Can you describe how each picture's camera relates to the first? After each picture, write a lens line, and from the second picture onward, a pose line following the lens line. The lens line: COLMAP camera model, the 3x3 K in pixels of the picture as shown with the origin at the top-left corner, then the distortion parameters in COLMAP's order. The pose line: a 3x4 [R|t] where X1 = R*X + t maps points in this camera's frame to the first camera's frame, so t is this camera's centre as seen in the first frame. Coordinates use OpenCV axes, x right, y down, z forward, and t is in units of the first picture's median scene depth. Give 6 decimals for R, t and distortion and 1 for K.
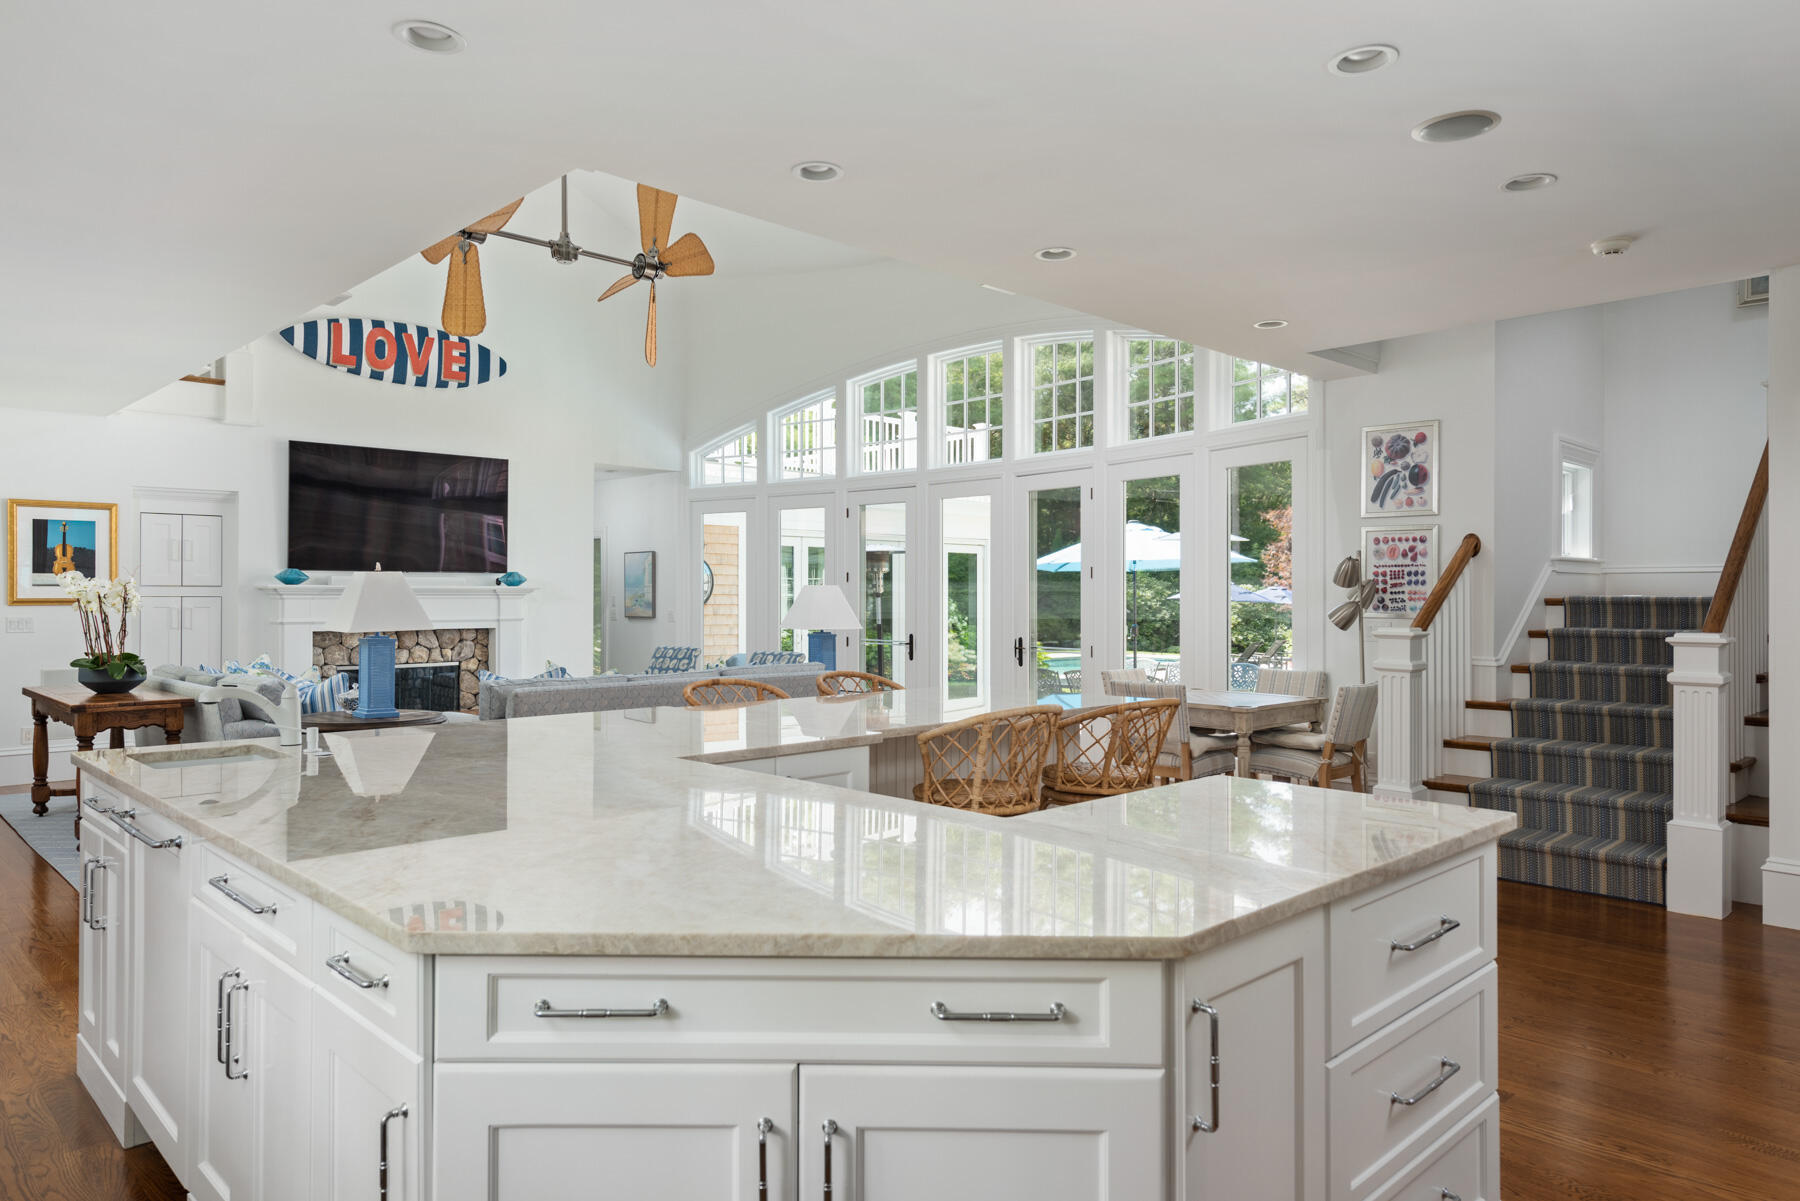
lens RADIAL K [[1159.7, 0, 903.9], [0, 1159.7, 599.9], [0, 0, 1]] dist [0.008947, -0.000656]
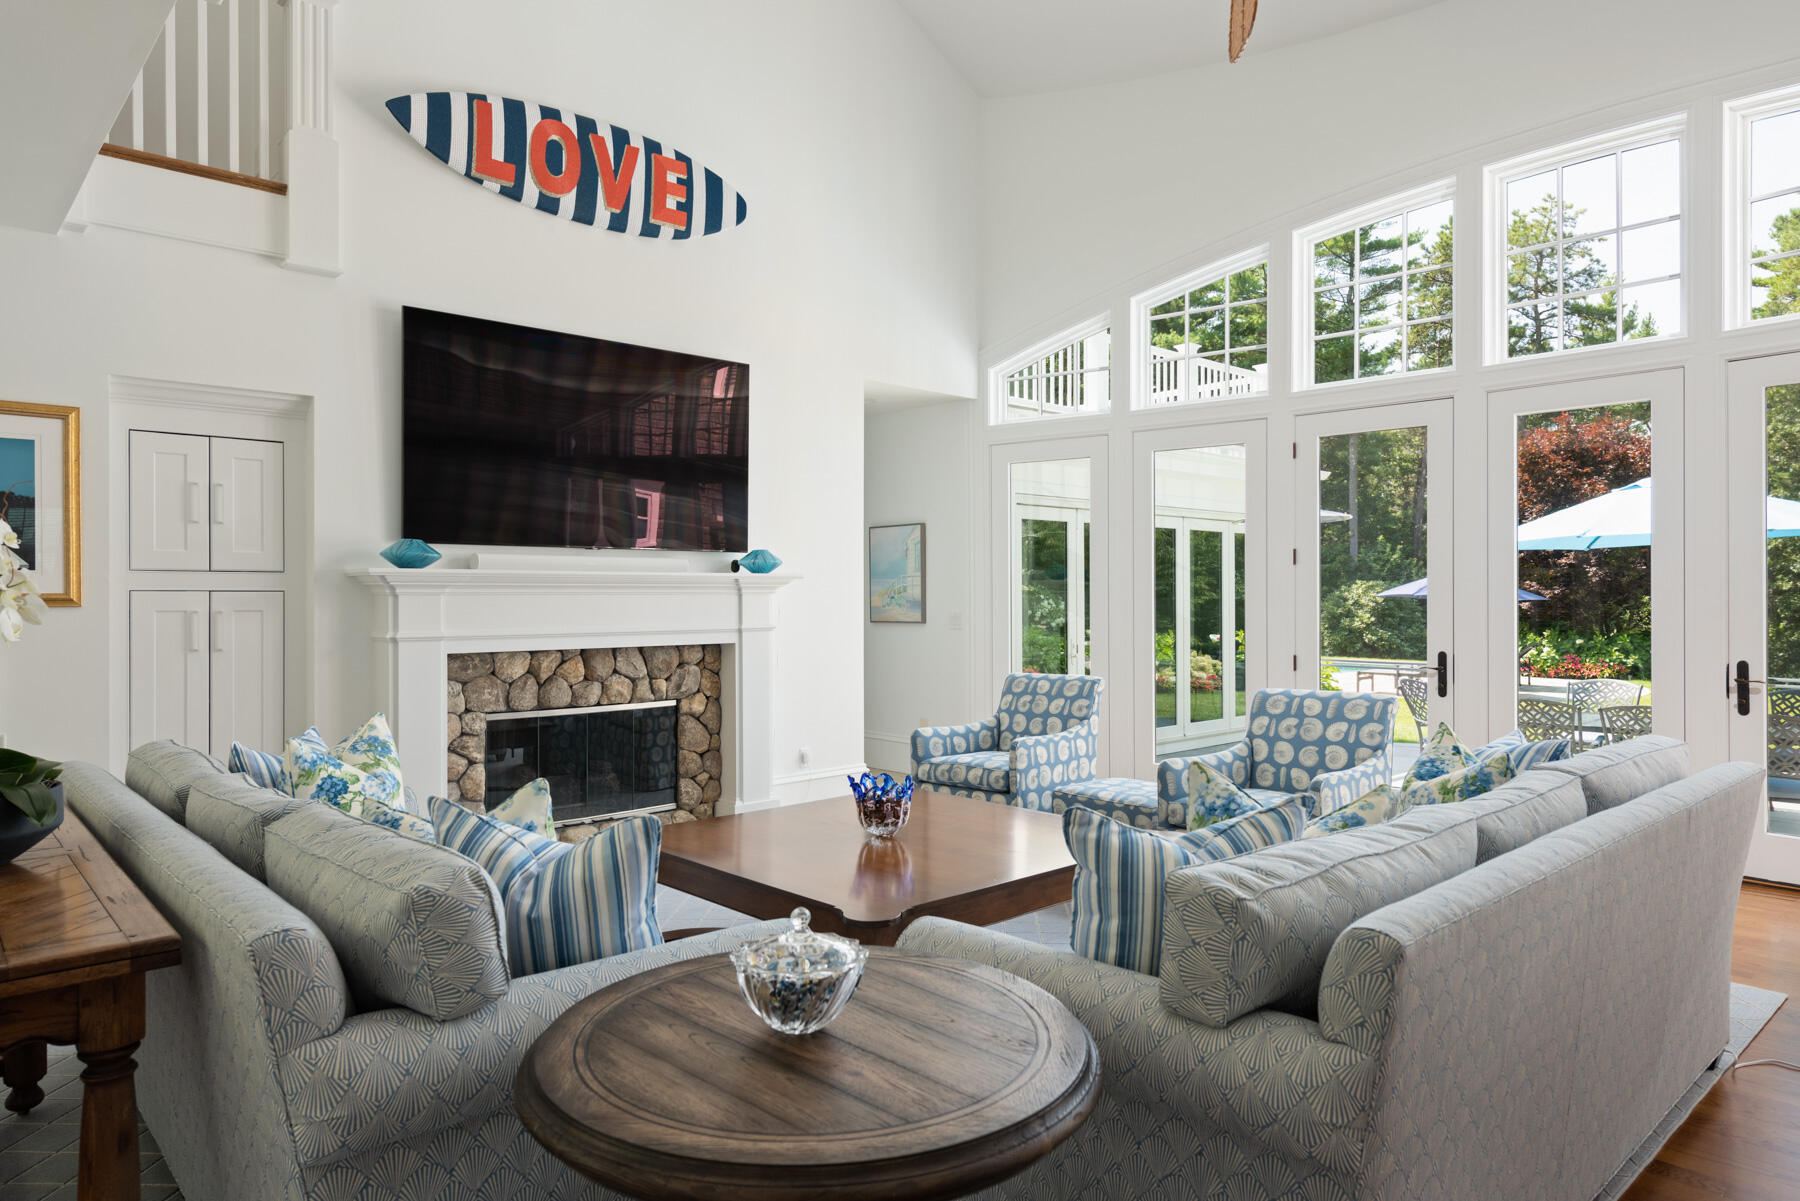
lens RADIAL K [[1116.3, 0, 894.9], [0, 1116.3, 603.5], [0, 0, 1]] dist [0.017909, 0.000998]
pose [[0.999312, -0.004113, -0.036869, -0.260185], [0.004245, 0.999985, 0.003503, 0.002191], [0.036854, -0.003657, 0.999314, 0.448338]]
